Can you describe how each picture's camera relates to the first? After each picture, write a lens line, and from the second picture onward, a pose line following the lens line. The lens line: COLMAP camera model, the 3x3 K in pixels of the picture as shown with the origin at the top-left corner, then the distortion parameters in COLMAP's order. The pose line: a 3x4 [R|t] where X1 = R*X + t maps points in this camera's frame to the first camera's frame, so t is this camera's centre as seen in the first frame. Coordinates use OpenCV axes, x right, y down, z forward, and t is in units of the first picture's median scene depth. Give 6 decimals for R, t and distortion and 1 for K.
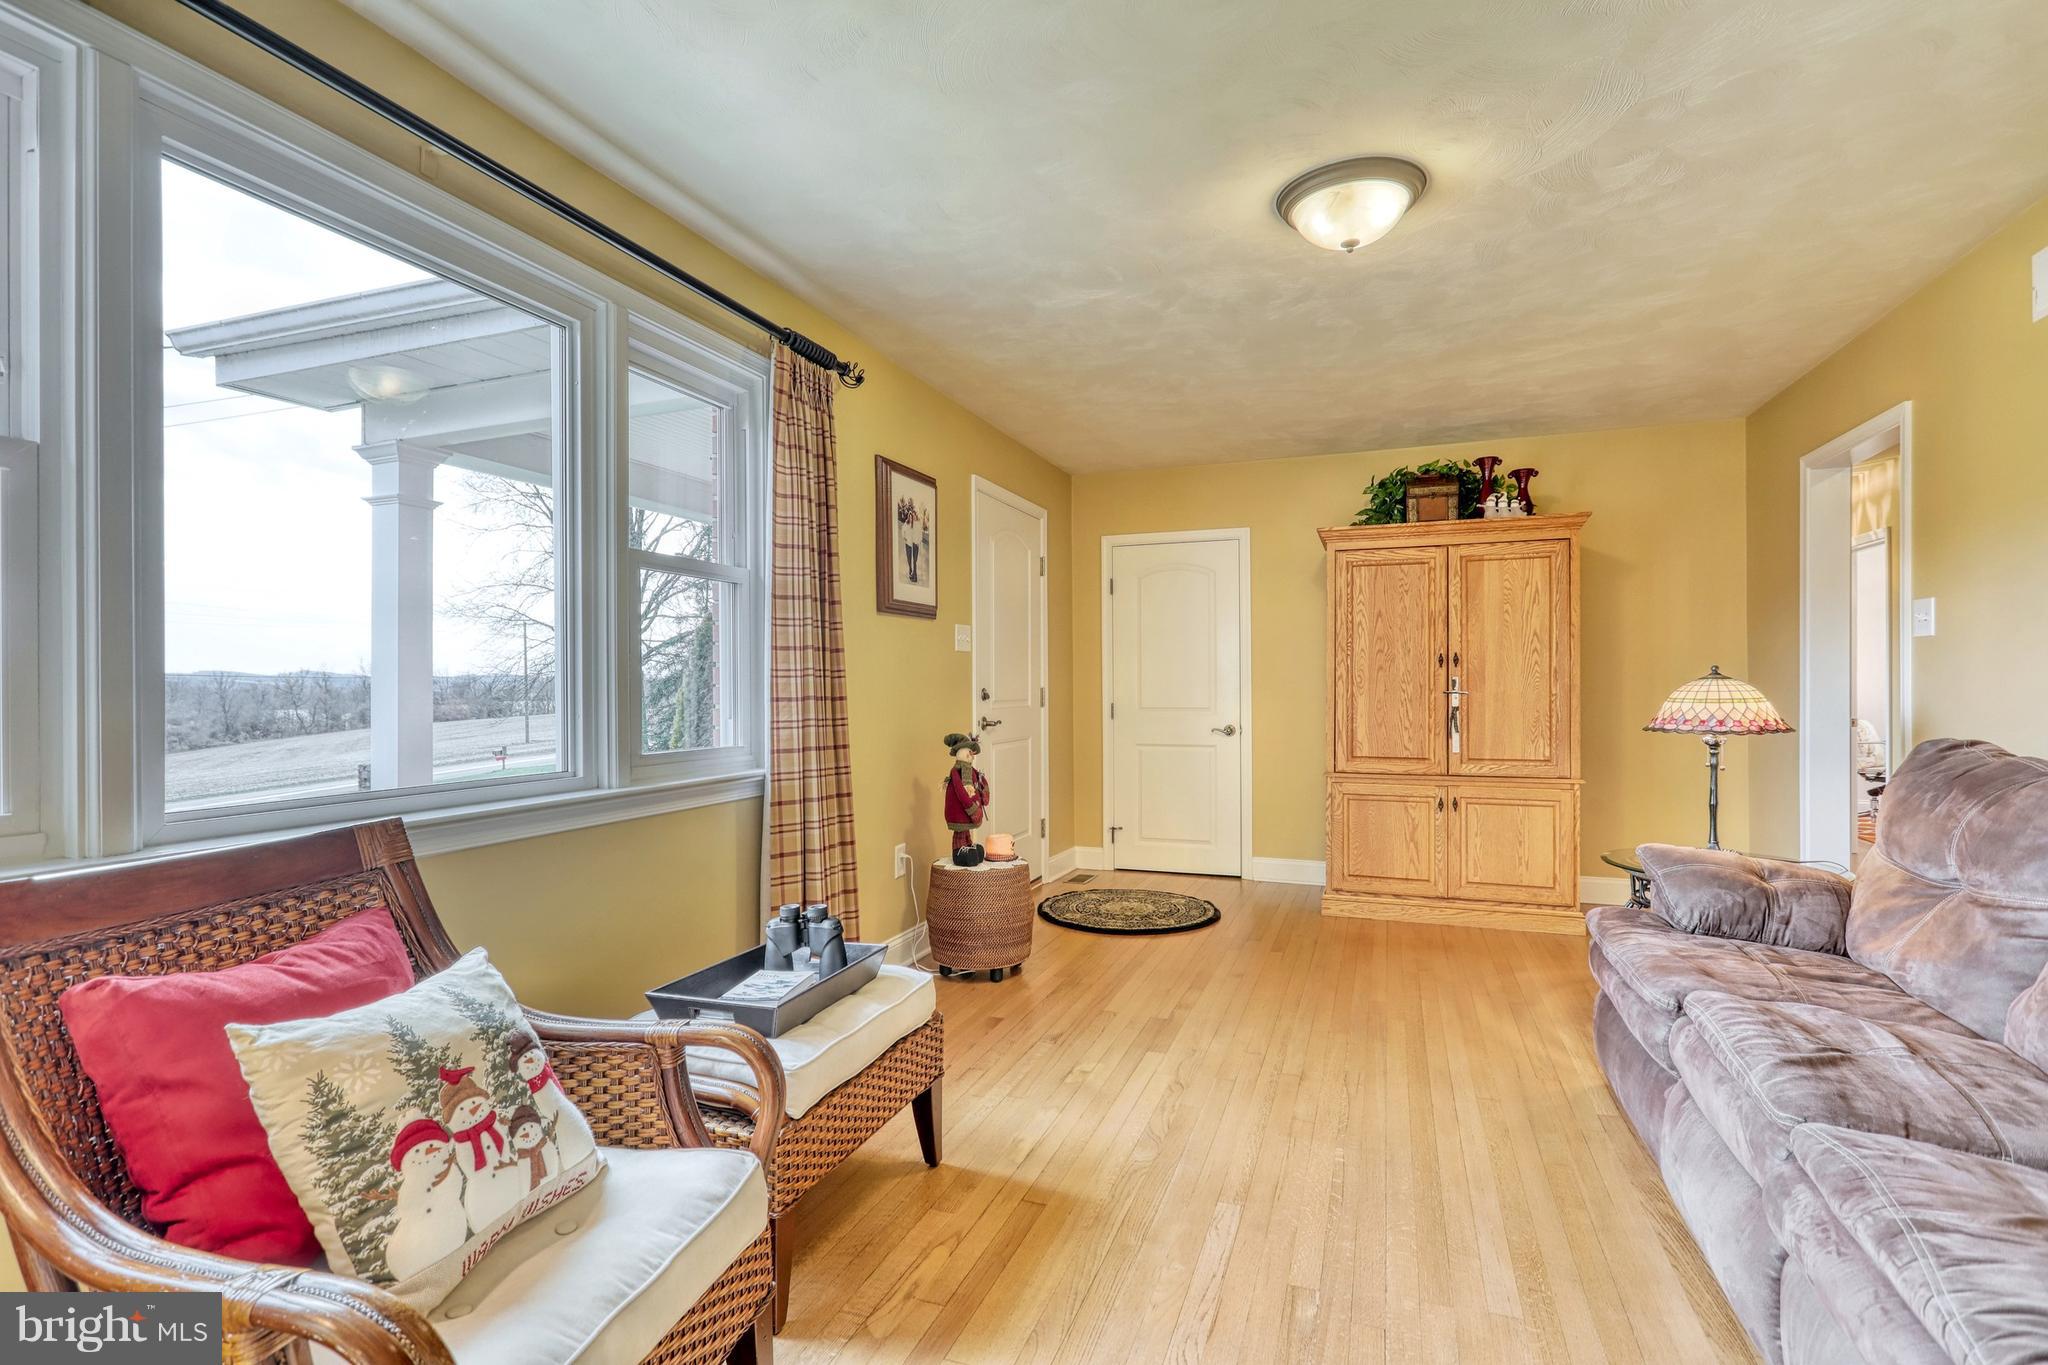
lens RADIAL K [[973.8, 0, 1020.9], [0, 973.8, 687.8], [0, 0, 1]] dist [-0.005523, 0.001208]
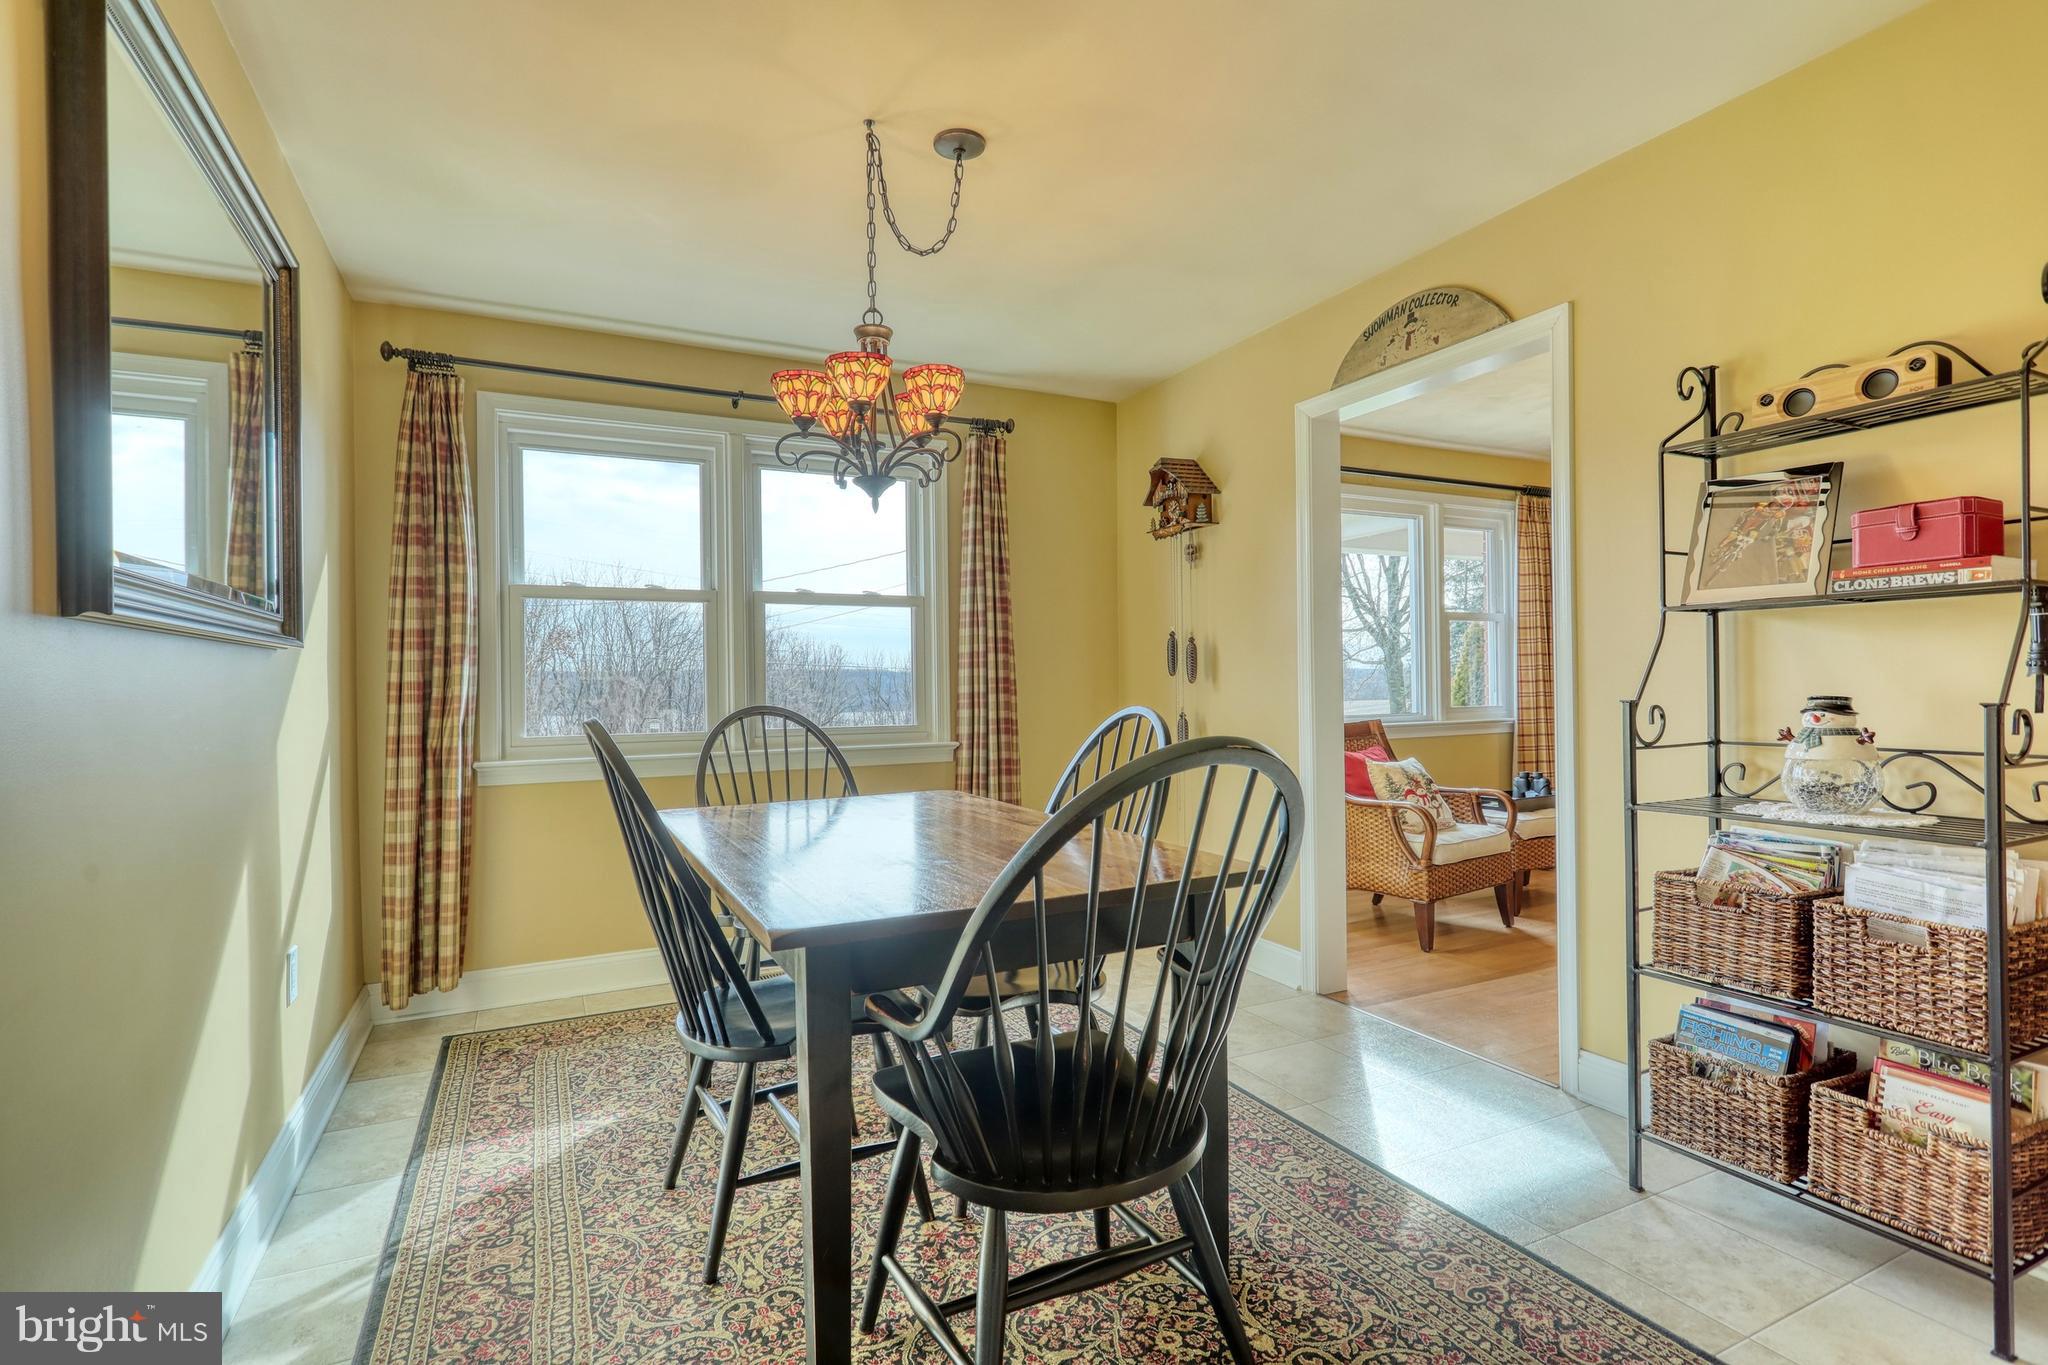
lens RADIAL K [[973.8, 0, 1009.4], [0, 973.8, 686.0], [0, 0, 1]] dist [-0.005523, 0.001208]
pose [[0.732500, -0.004417, -0.680753, 0.315185], [0.009725, 0.999945, 0.003977, 0.003406], [0.680698, -0.009534, 0.732502, -1.087734]]
